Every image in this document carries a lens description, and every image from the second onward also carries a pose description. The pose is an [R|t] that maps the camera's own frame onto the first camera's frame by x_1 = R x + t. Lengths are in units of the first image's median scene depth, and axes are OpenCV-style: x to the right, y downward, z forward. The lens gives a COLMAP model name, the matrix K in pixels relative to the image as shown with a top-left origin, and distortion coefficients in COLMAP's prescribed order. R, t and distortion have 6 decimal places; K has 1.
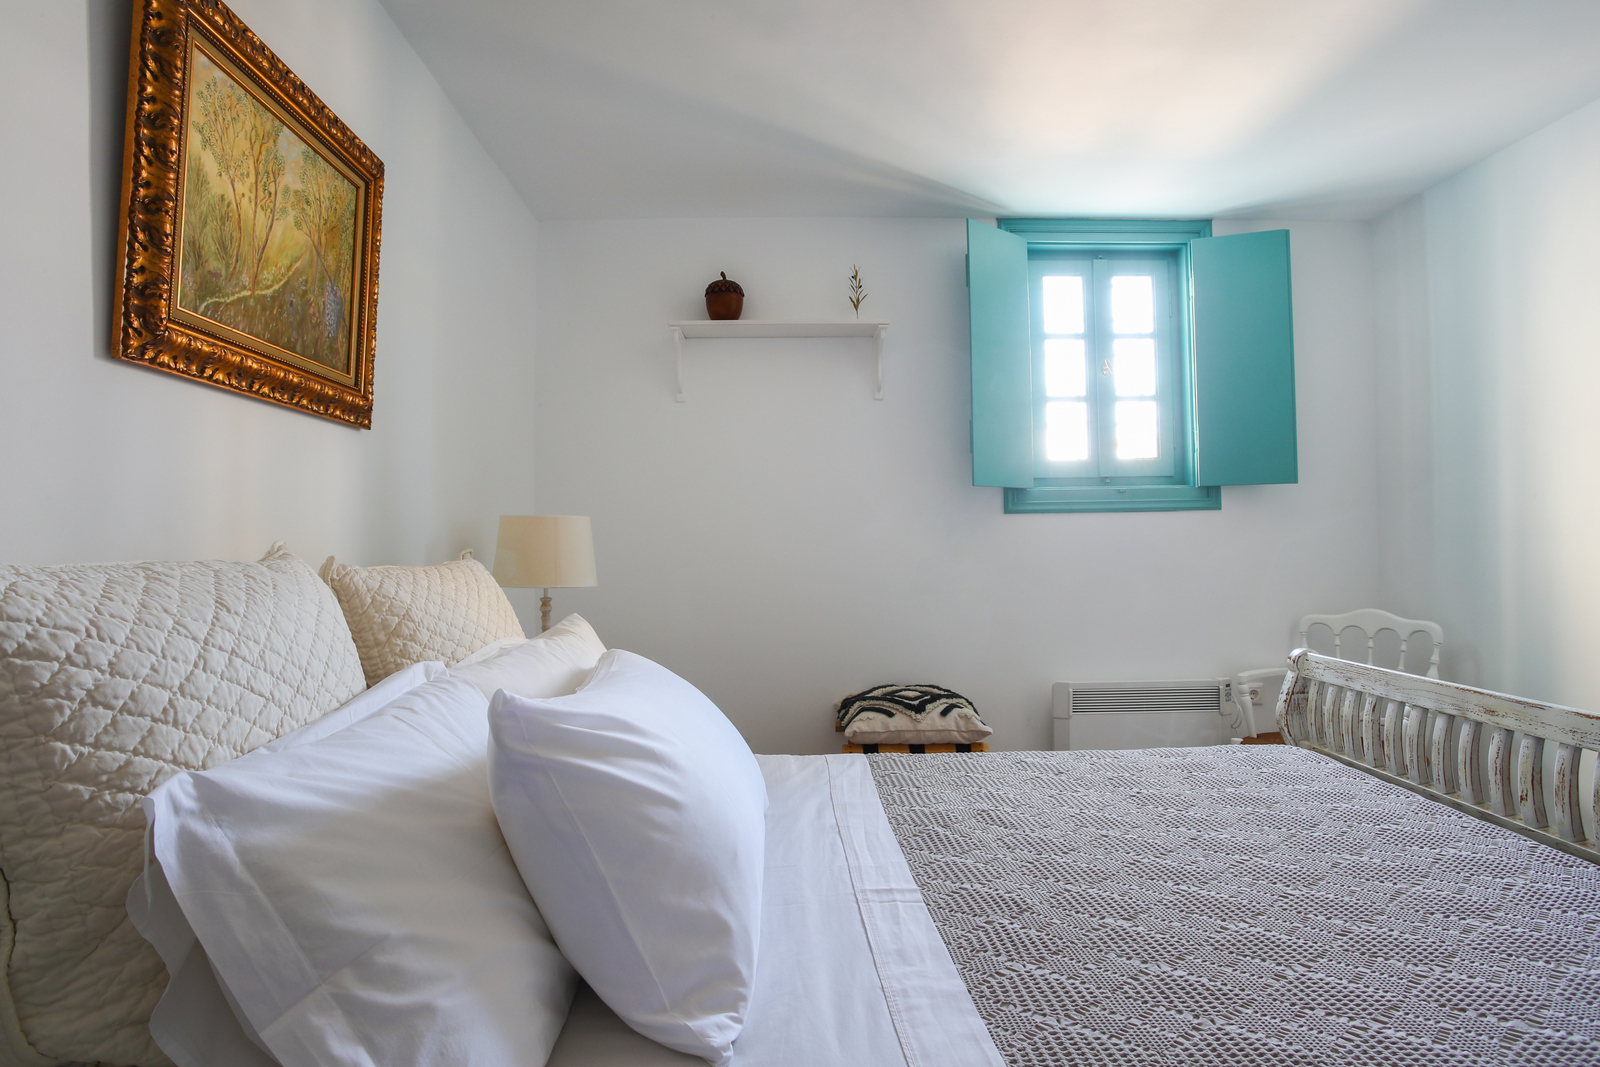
lens RADIAL K [[799.9, 0, 800.0], [0, 799.9, 533.5], [0, 0, 1]] dist [-0.057477, 0.027759]
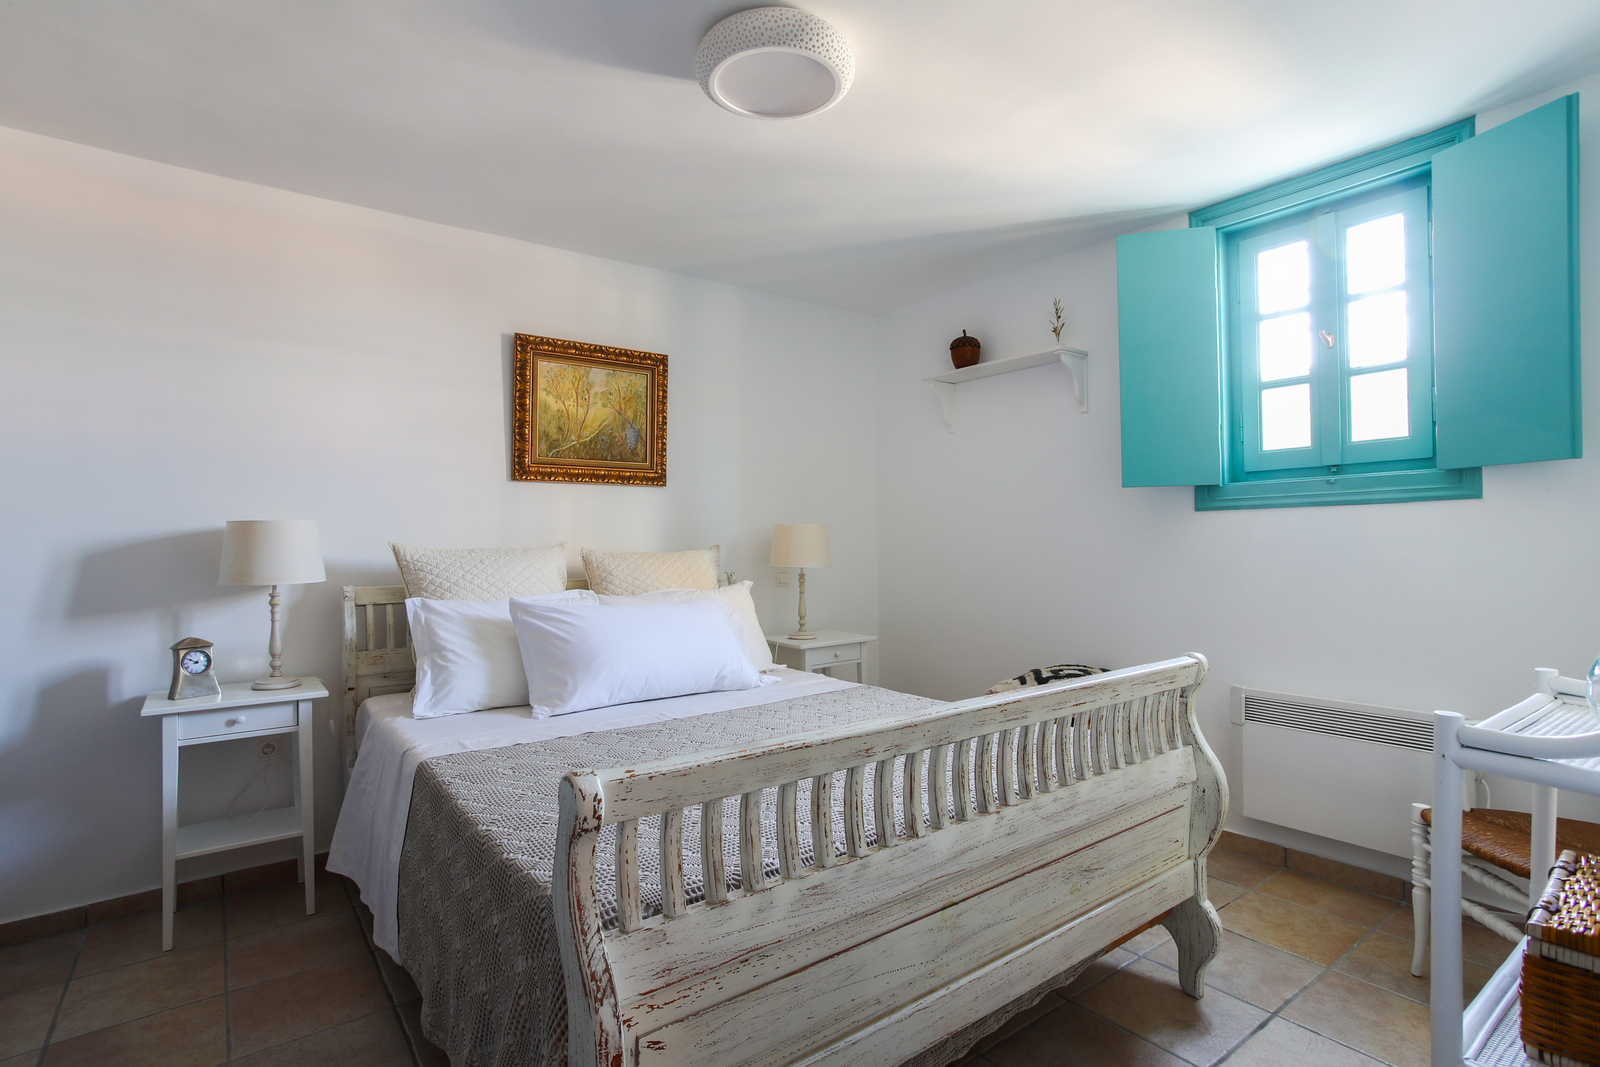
lens RADIAL K [[847.1, 0, 843.7], [0, 847.1, 531.1], [0, 0, 1]] dist [-0.003381, 0.054522]
pose [[0.618034, -0.008370, -0.786107, 0.858008], [0.011998, 0.999927, -0.001214, -0.004116], [0.786060, -0.008682, 0.618090, -0.003900]]
